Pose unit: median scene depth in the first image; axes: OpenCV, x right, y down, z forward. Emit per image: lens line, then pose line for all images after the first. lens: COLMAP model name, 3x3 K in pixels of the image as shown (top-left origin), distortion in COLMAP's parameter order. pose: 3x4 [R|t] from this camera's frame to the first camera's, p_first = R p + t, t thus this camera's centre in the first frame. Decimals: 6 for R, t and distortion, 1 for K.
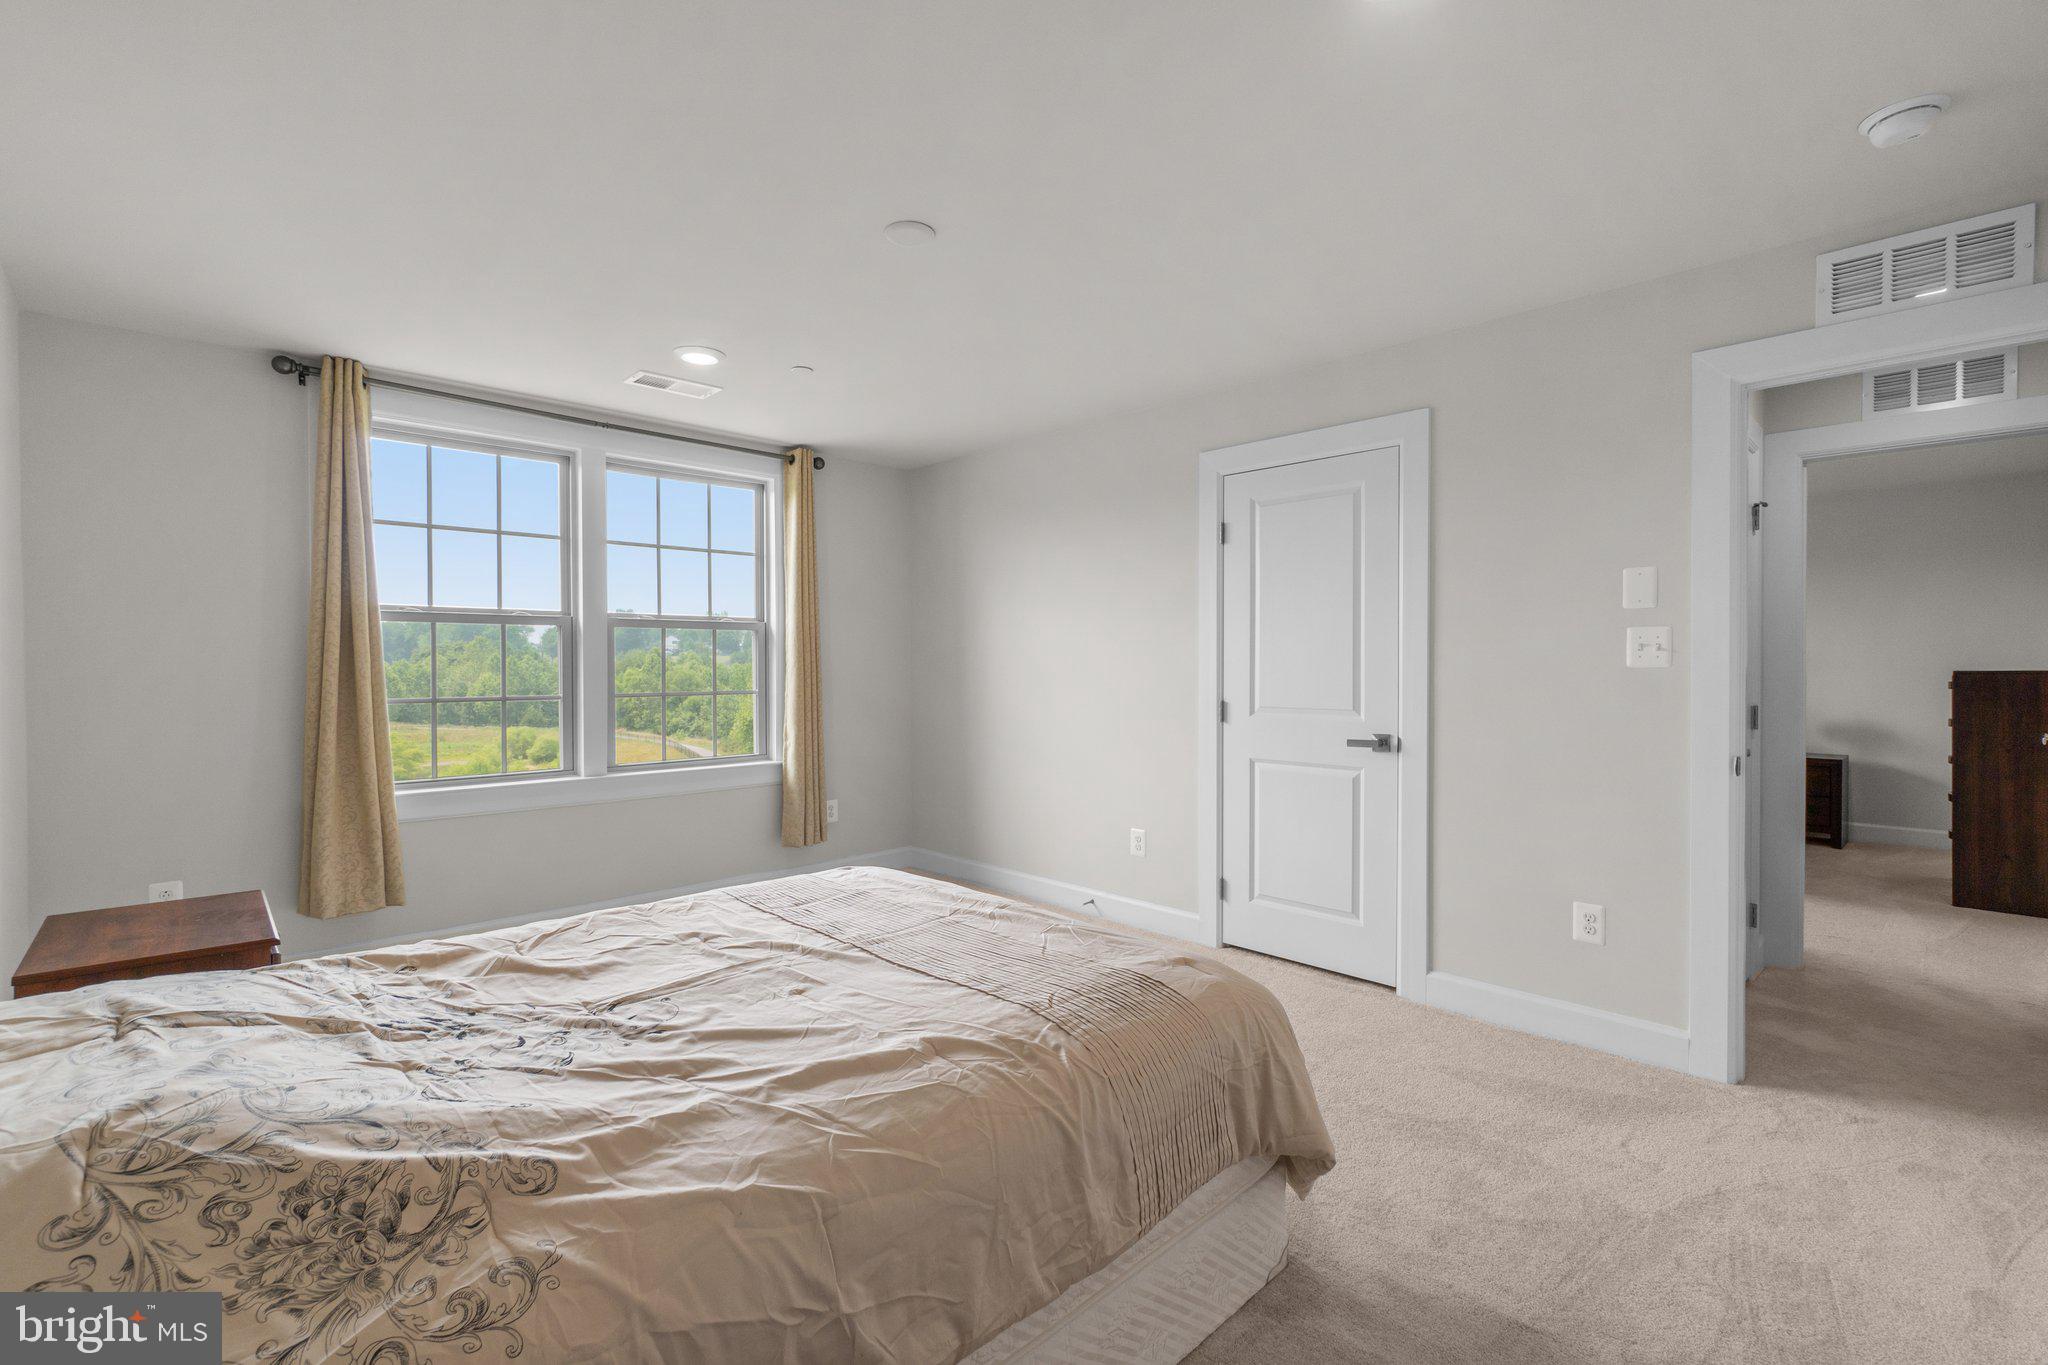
lens RADIAL K [[892.3, 0, 1017.0], [0, 892.3, 671.6], [0, 0, 1]] dist [-0.000864, -0.001767]
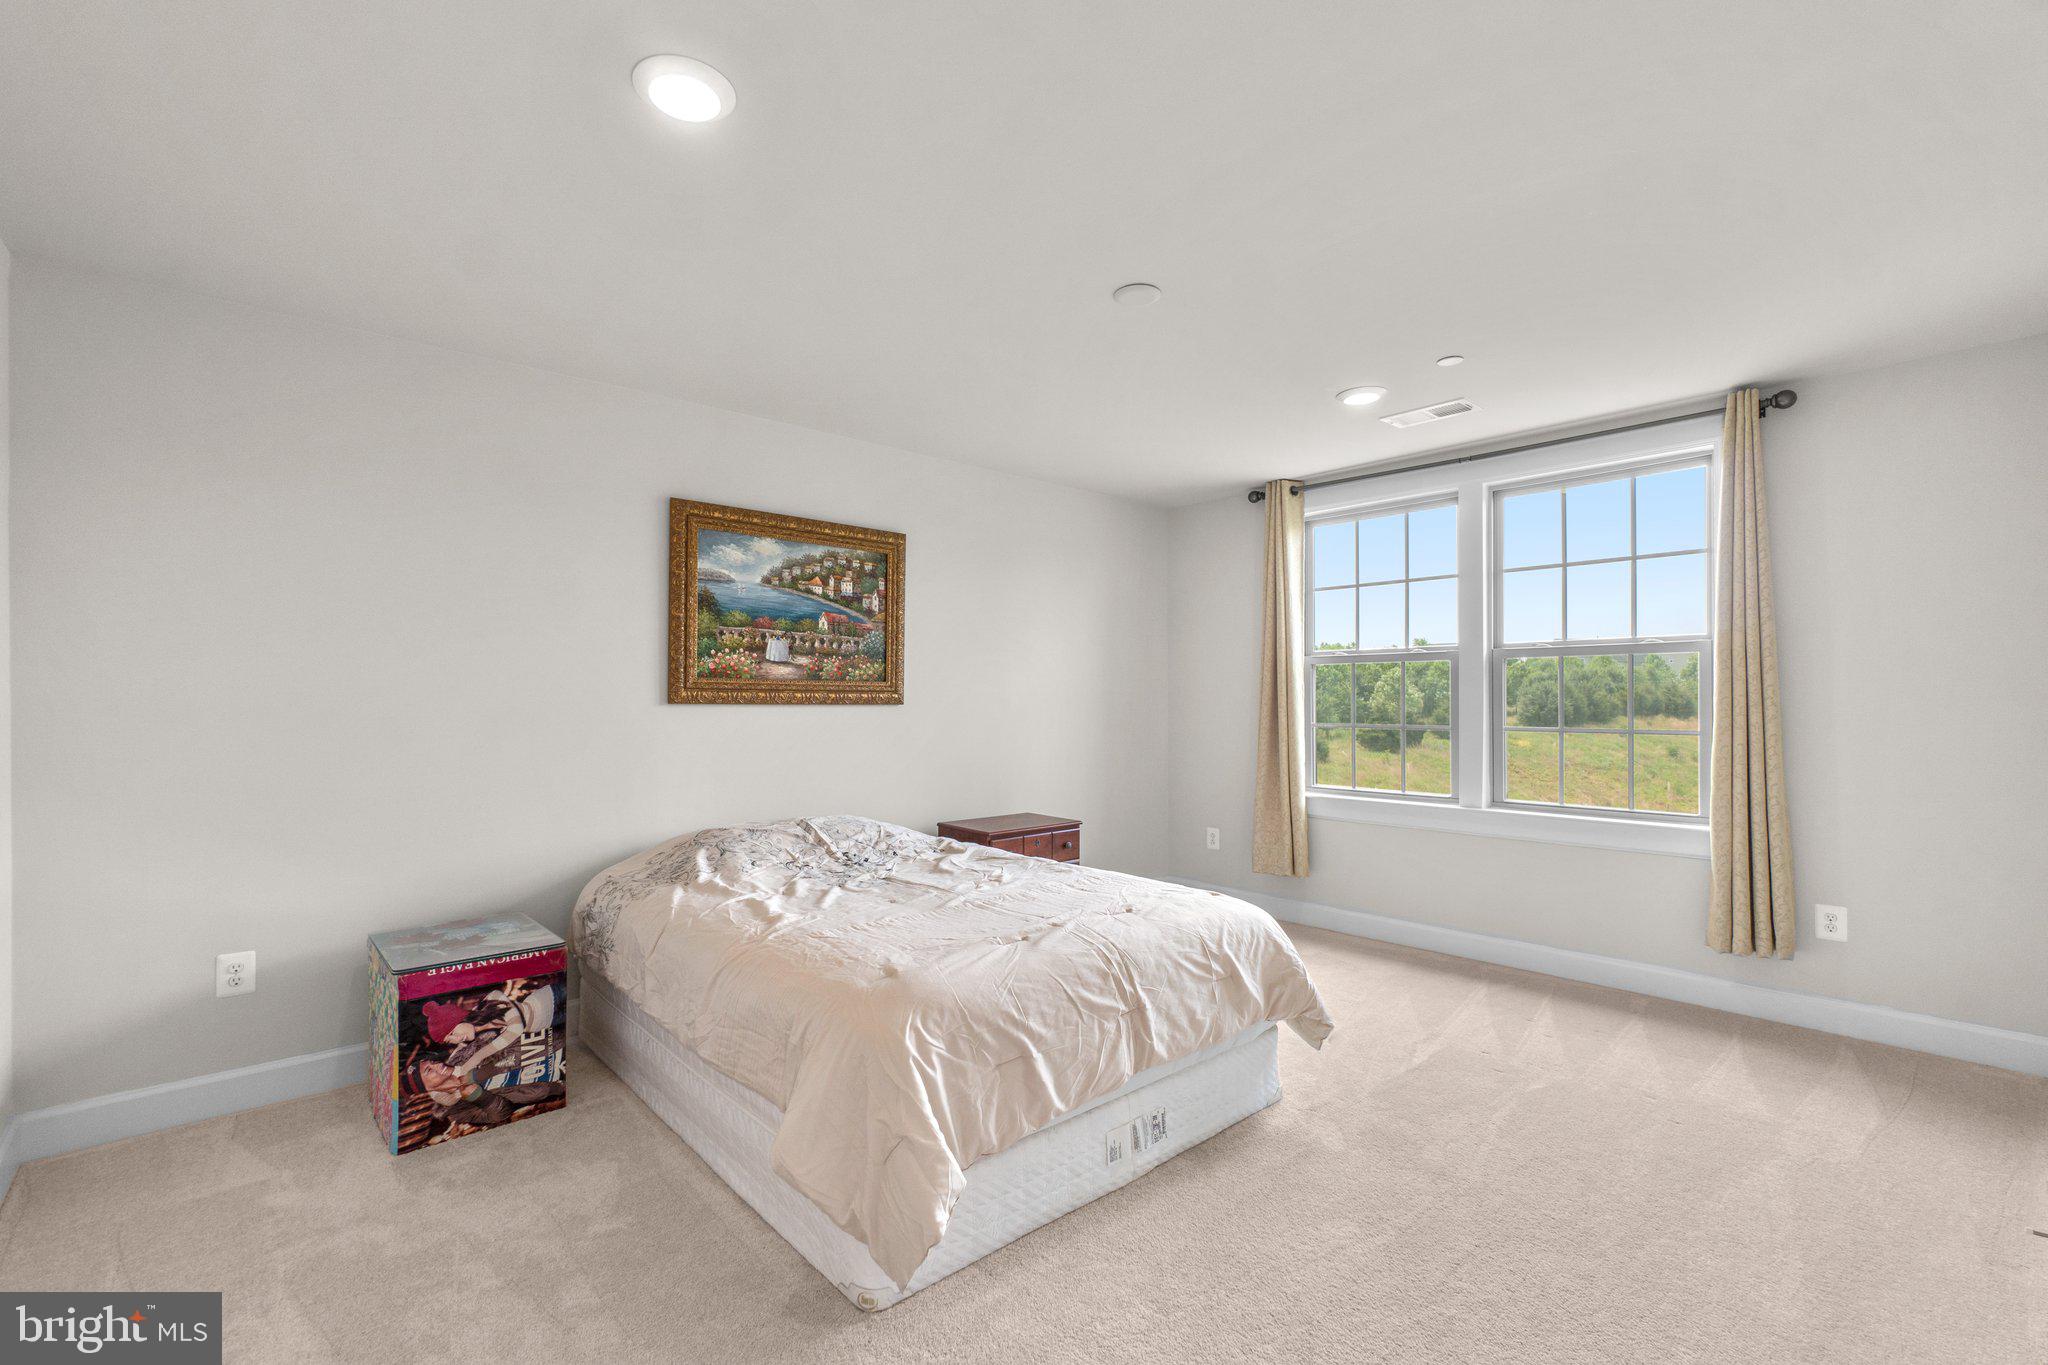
lens RADIAL K [[892.3, 0, 1024.1], [0, 892.3, 693.5], [0, 0, 1]] dist [-0.000864, -0.001767]
pose [[-0.026419, -0.003503, -0.999645, 0.516058], [-0.009533, 0.999949, -0.003252, -0.002750], [0.999605, 0.009444, -0.026451, 0.487937]]
